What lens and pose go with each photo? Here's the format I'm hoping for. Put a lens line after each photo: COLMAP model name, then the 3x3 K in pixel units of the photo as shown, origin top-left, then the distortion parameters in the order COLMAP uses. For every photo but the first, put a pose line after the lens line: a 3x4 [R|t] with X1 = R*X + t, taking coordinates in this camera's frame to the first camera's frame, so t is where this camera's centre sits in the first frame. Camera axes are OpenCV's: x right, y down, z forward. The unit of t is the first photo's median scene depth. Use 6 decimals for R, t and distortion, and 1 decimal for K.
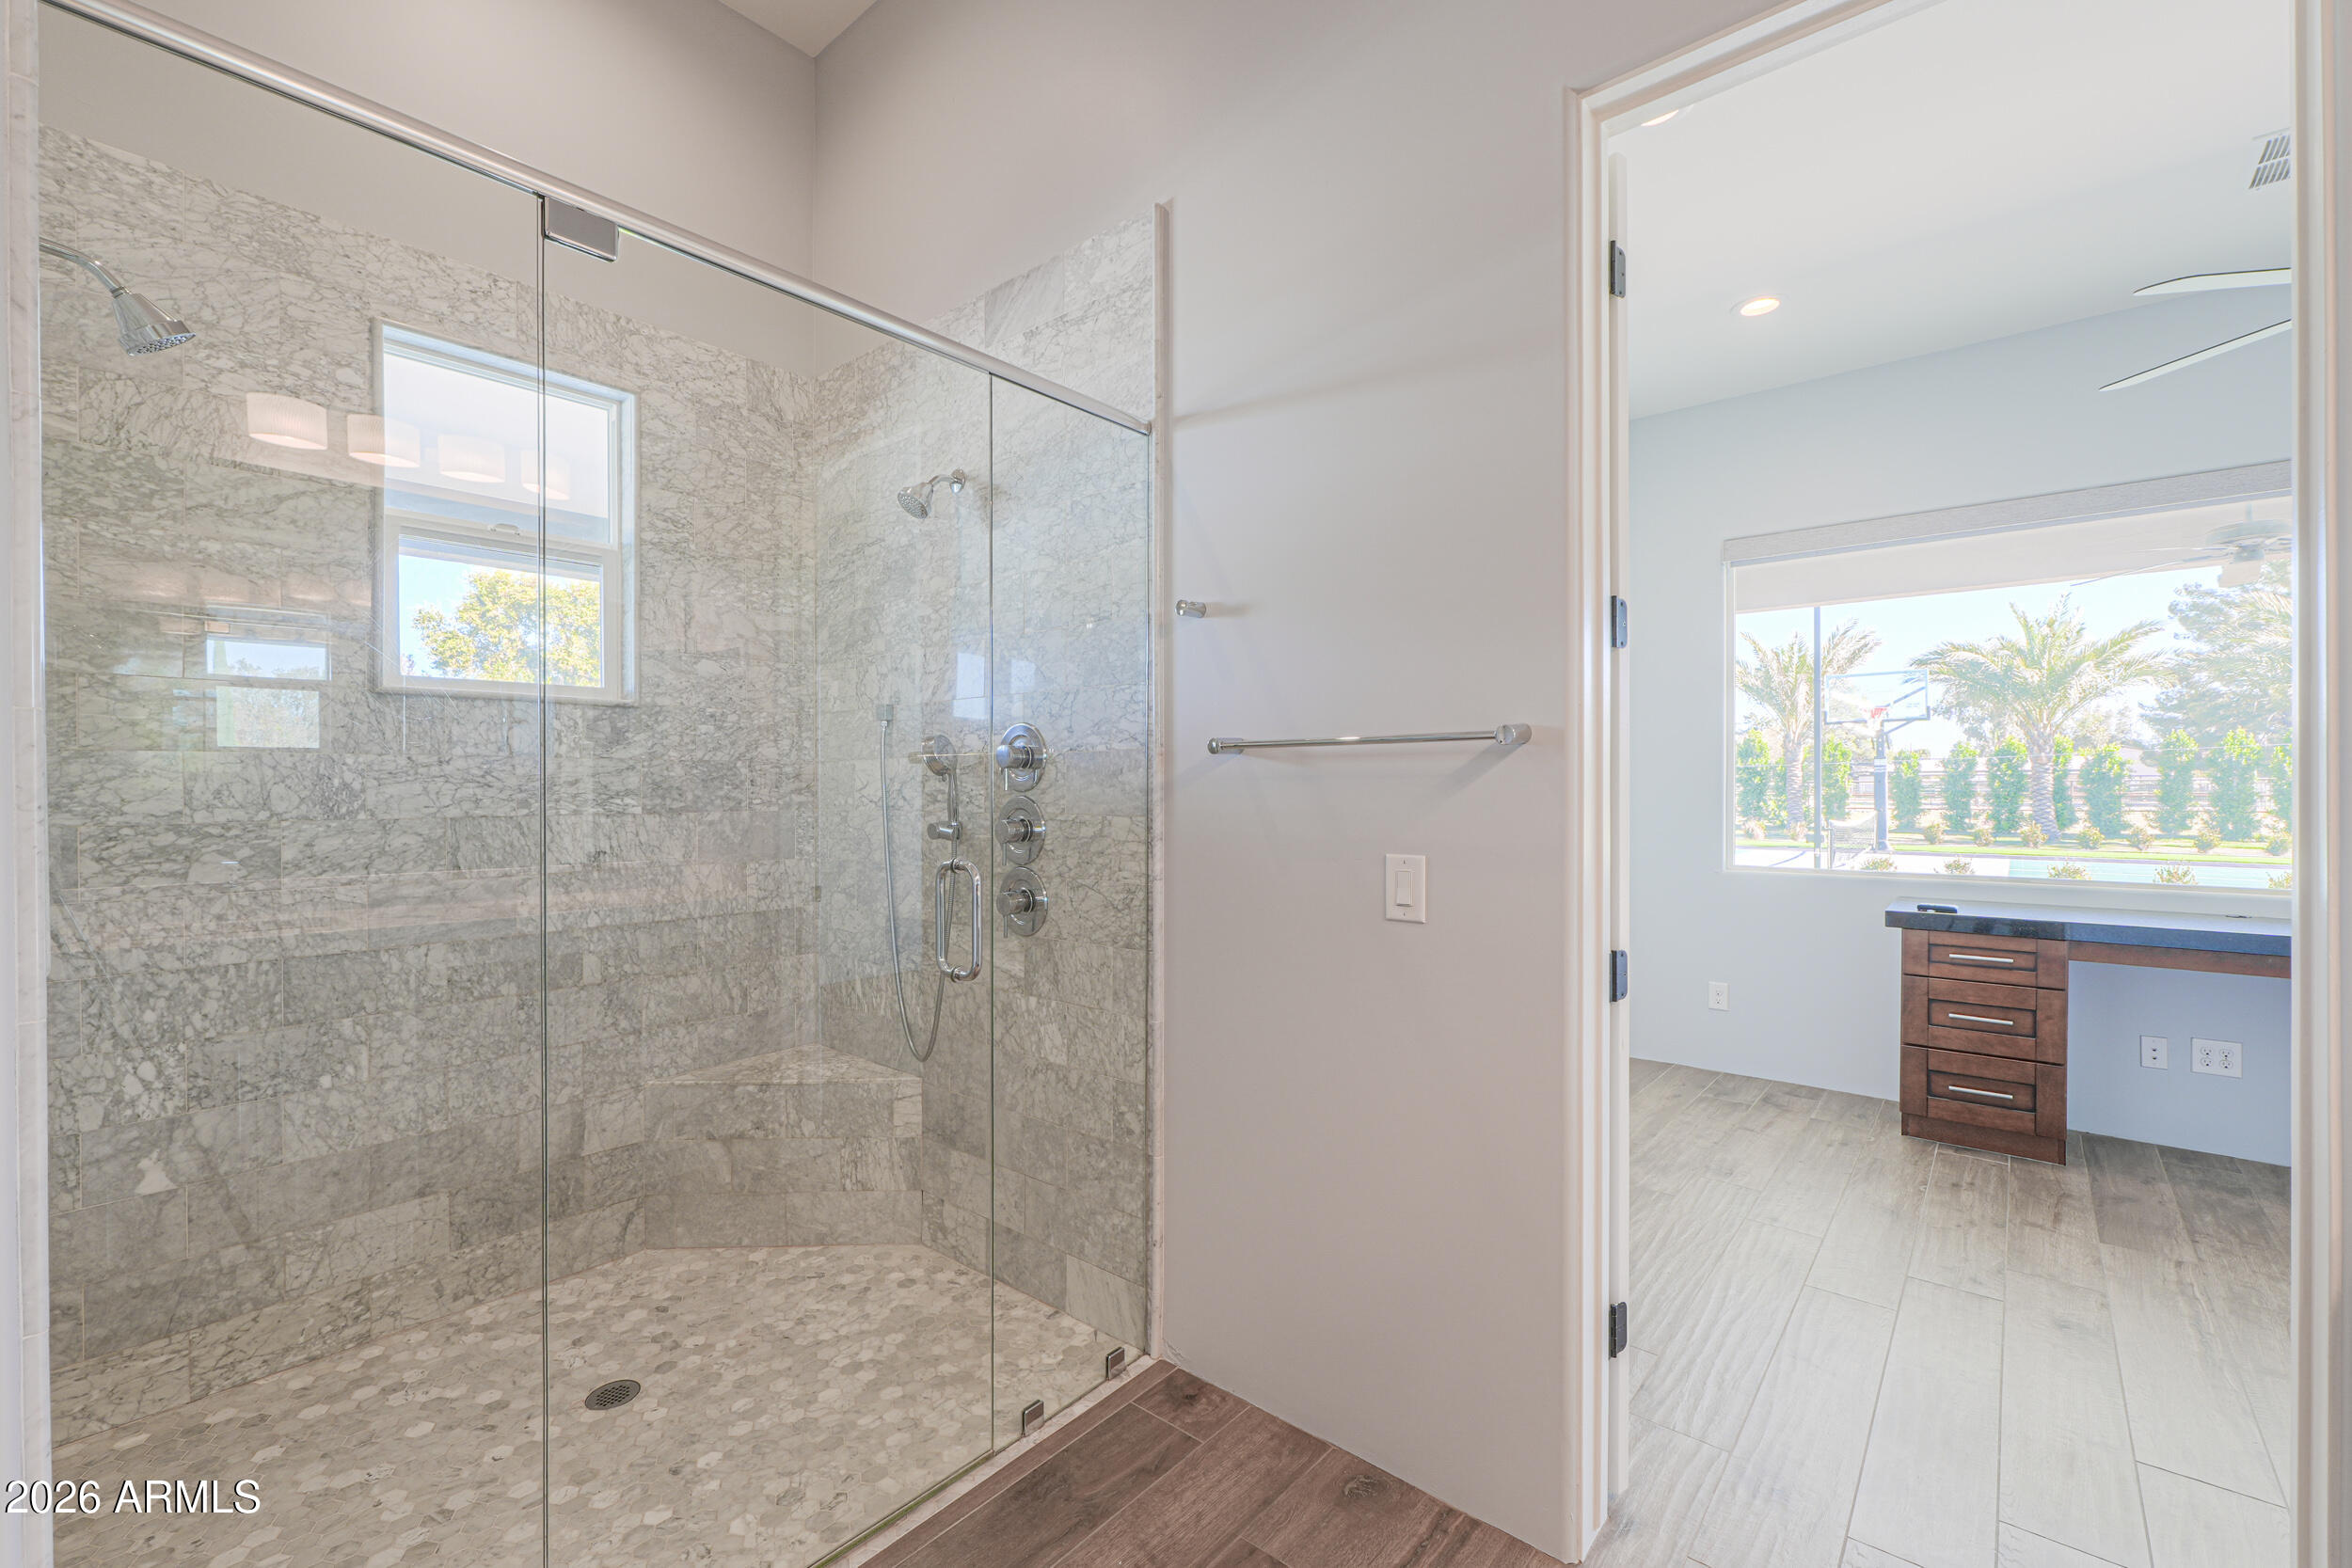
lens RADIAL K [[994.2, 0, 1167.2], [0, 994.2, 790.2], [0, 0, 1]] dist [-0.003792, -0.000568]
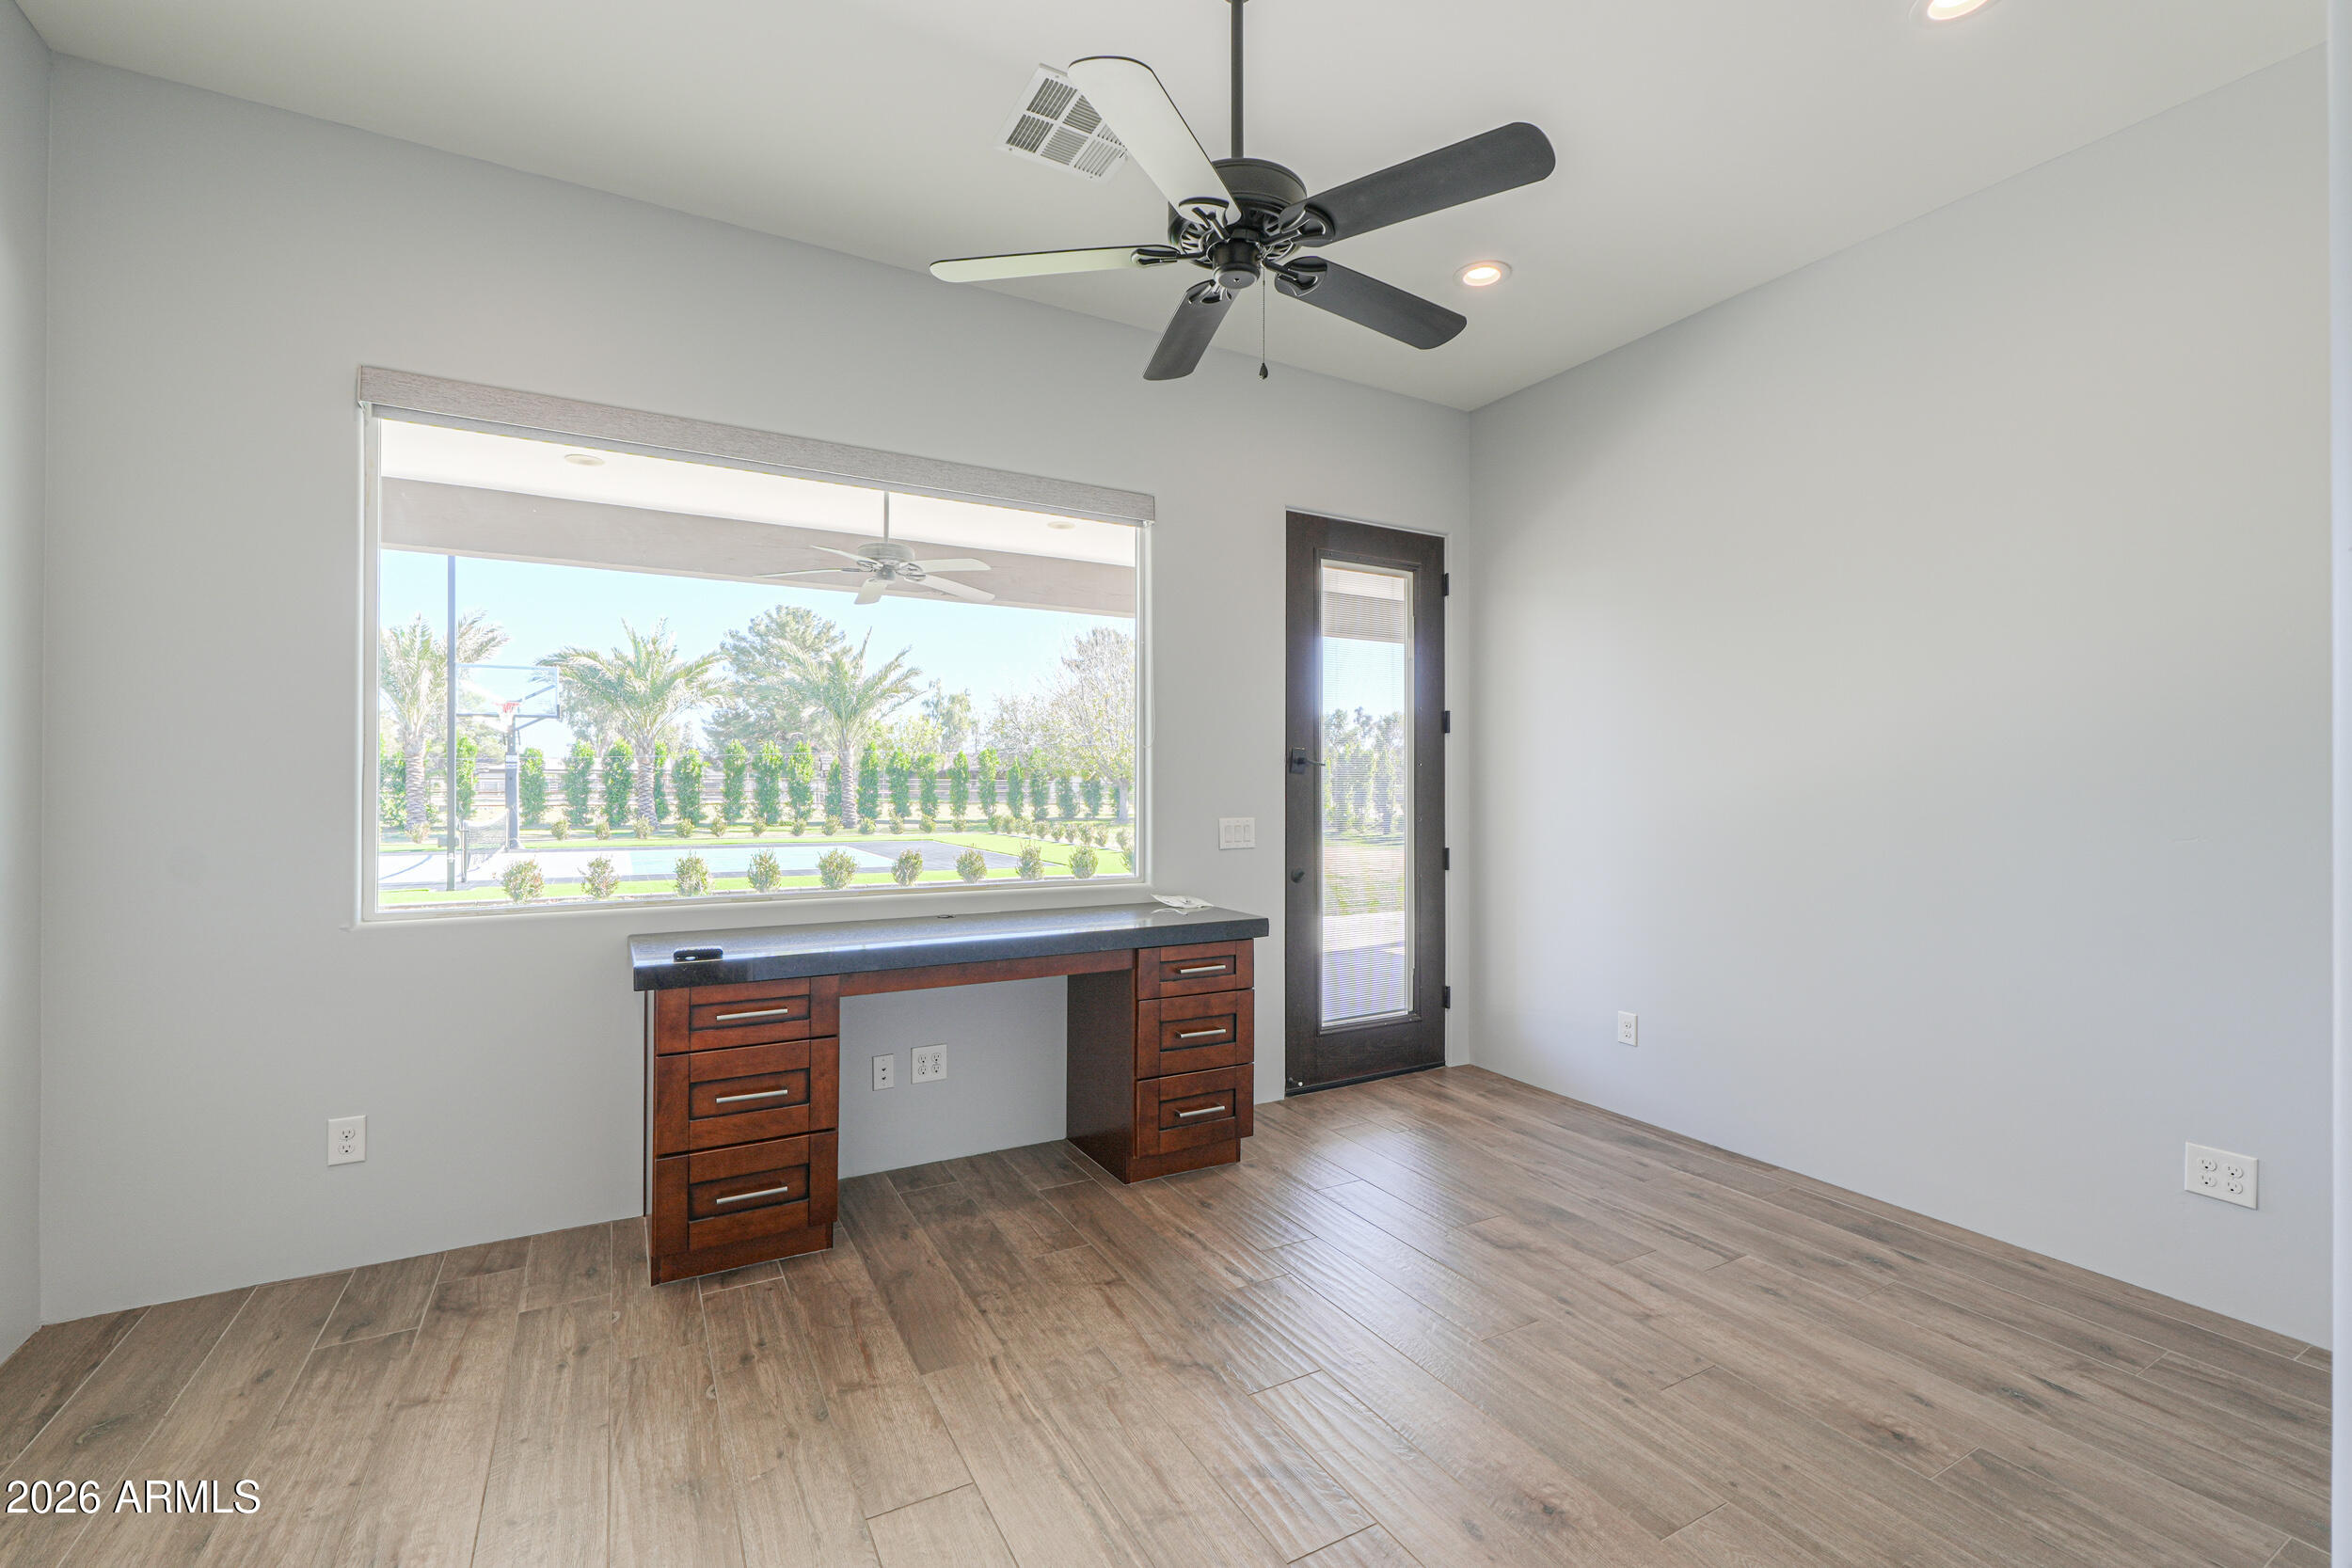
lens RADIAL K [[994.2, 0, 1164.8], [0, 994.2, 785.1], [0, 0, 1]] dist [-0.003792, -0.000568]
pose [[0.349689, 0.003080, 0.936861, 0.271801], [-0.001262, 0.999995, -0.002816, -0.001116], [-0.936865, -0.000198, 0.349691, 0.531662]]
